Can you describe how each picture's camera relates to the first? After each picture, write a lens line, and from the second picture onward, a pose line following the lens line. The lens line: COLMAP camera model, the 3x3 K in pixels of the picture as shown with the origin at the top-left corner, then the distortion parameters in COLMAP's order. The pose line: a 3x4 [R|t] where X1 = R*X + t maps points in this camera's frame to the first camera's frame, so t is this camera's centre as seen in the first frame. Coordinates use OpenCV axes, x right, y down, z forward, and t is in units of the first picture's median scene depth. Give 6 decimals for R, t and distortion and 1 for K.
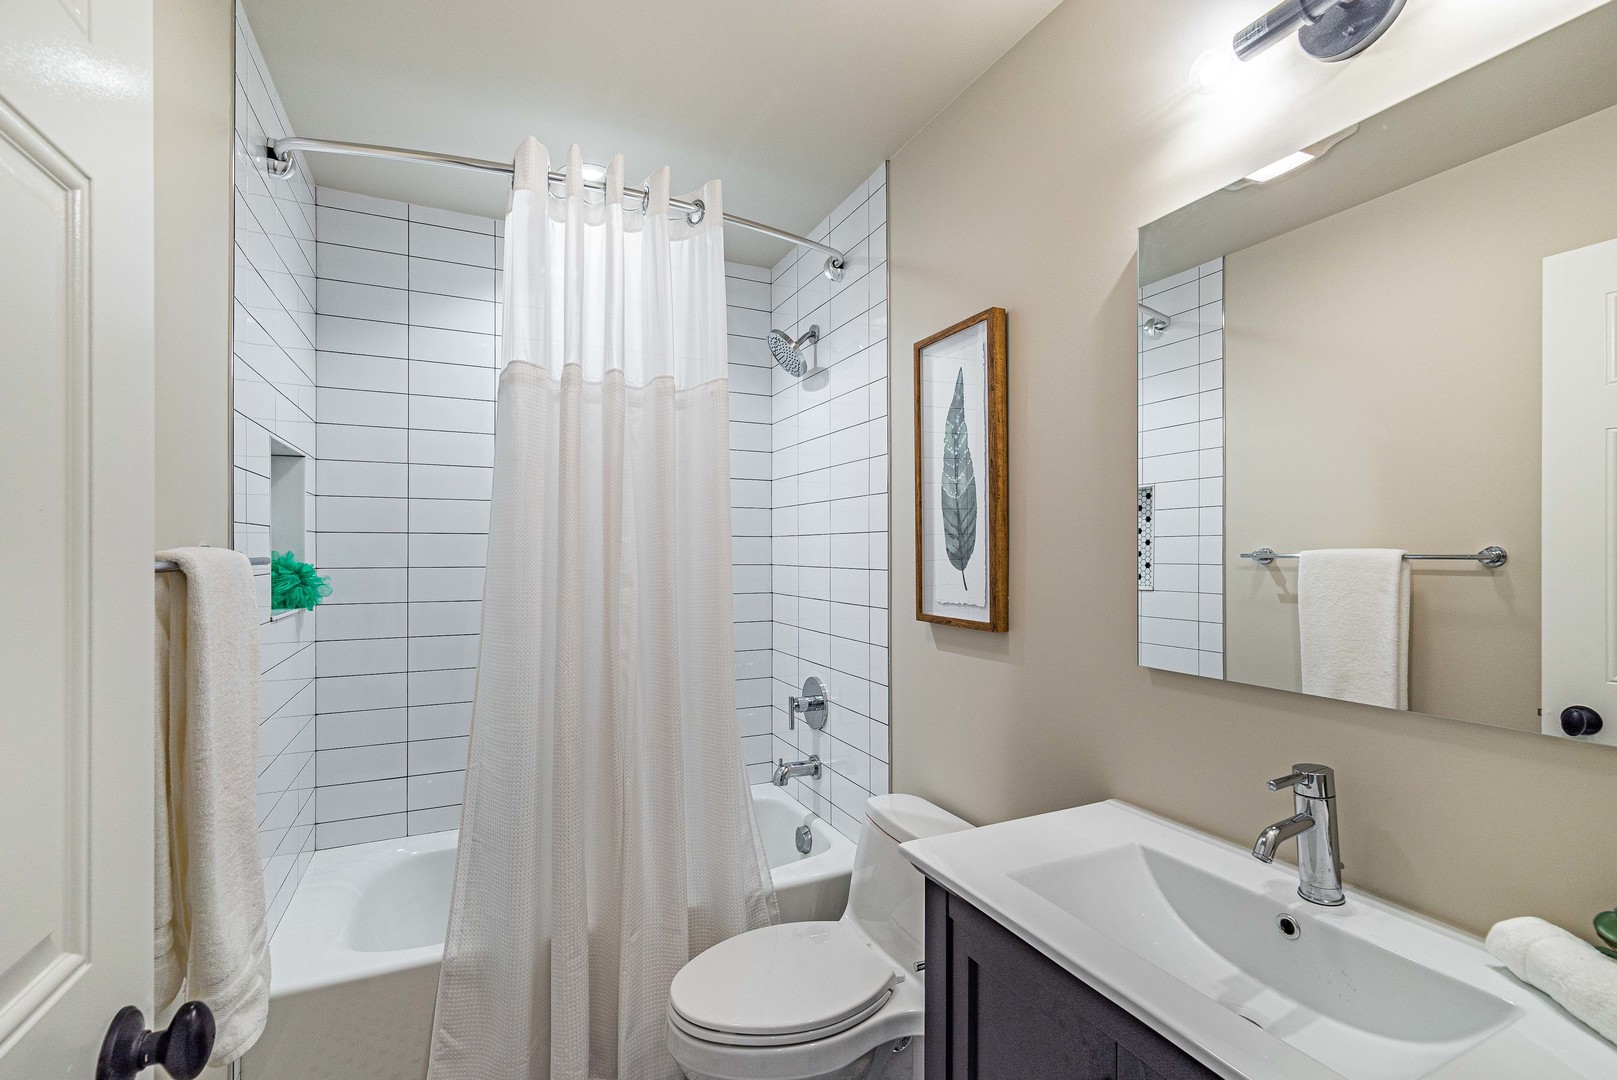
lens RADIAL K [[704.8, 0, 808.5], [0, 704.8, 540.0], [0, 0, 1]] dist [0.010062, 0.000063]
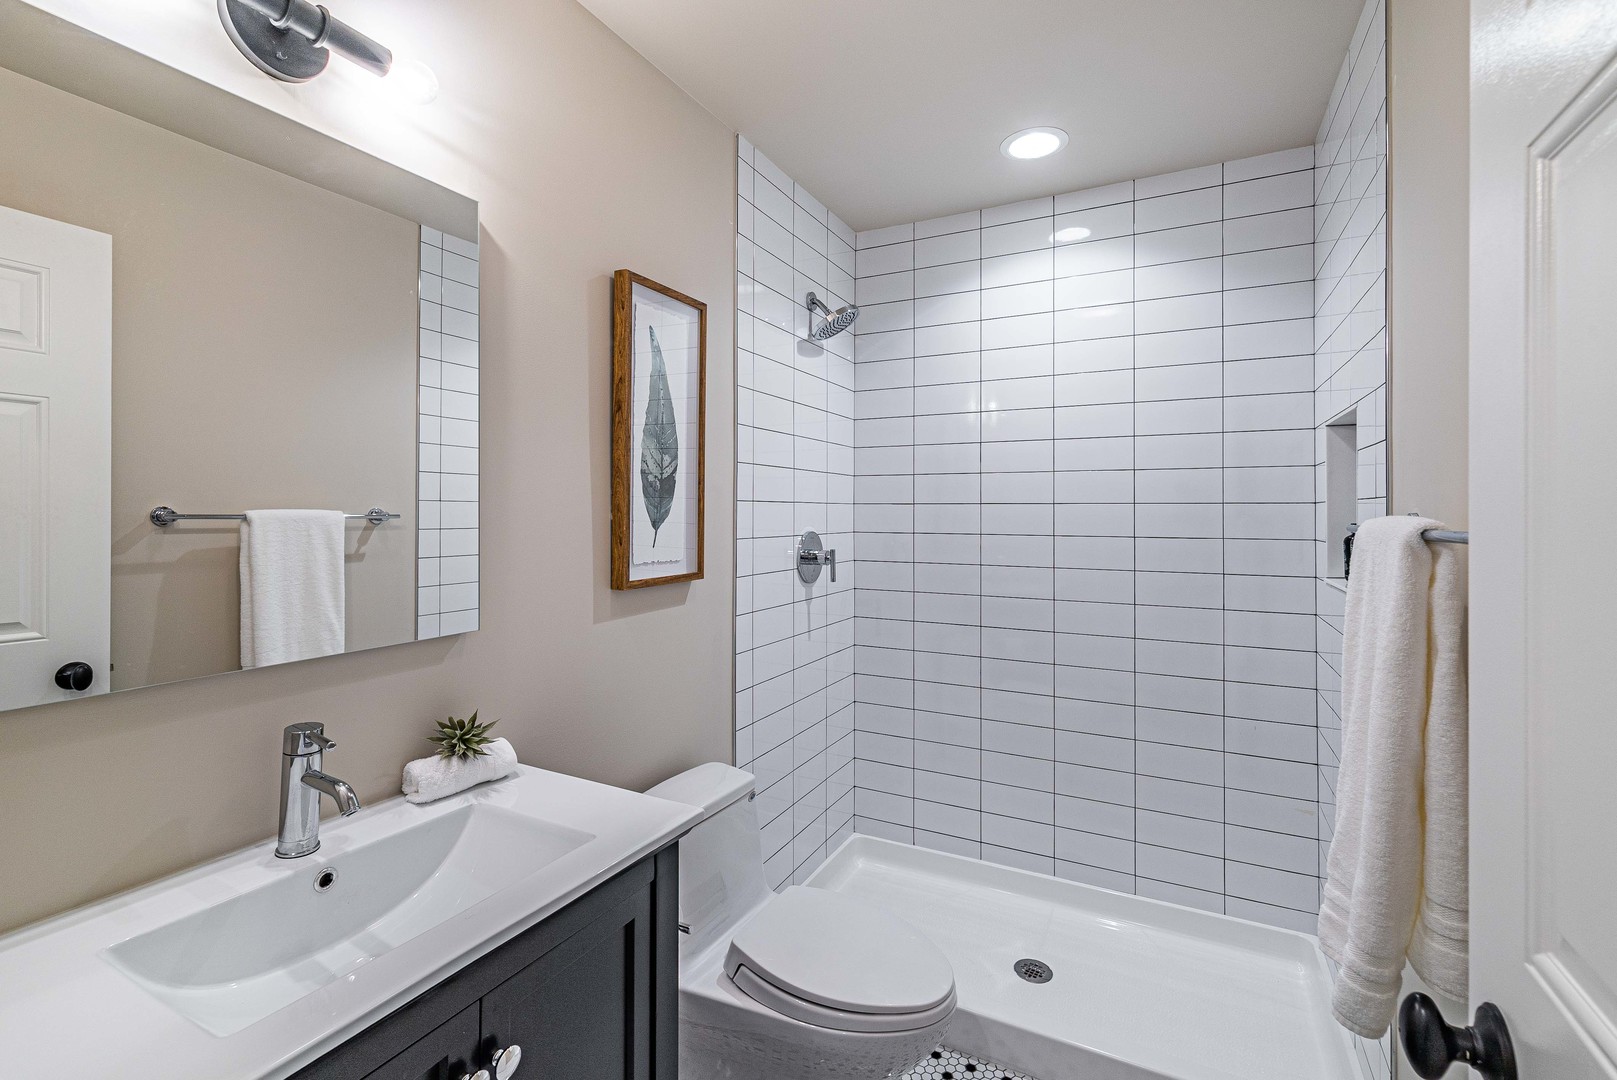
lens RADIAL K [[704.8, 0, 808.5], [0, 704.8, 540.0], [0, 0, 1]] dist [0.010062, 0.000063]
pose [[-0.587006, -0.027942, 0.809100, -0.565461], [-0.011537, 0.999591, 0.026150, 0.021633], [-0.809500, 0.006015, -0.587089, 1.074750]]
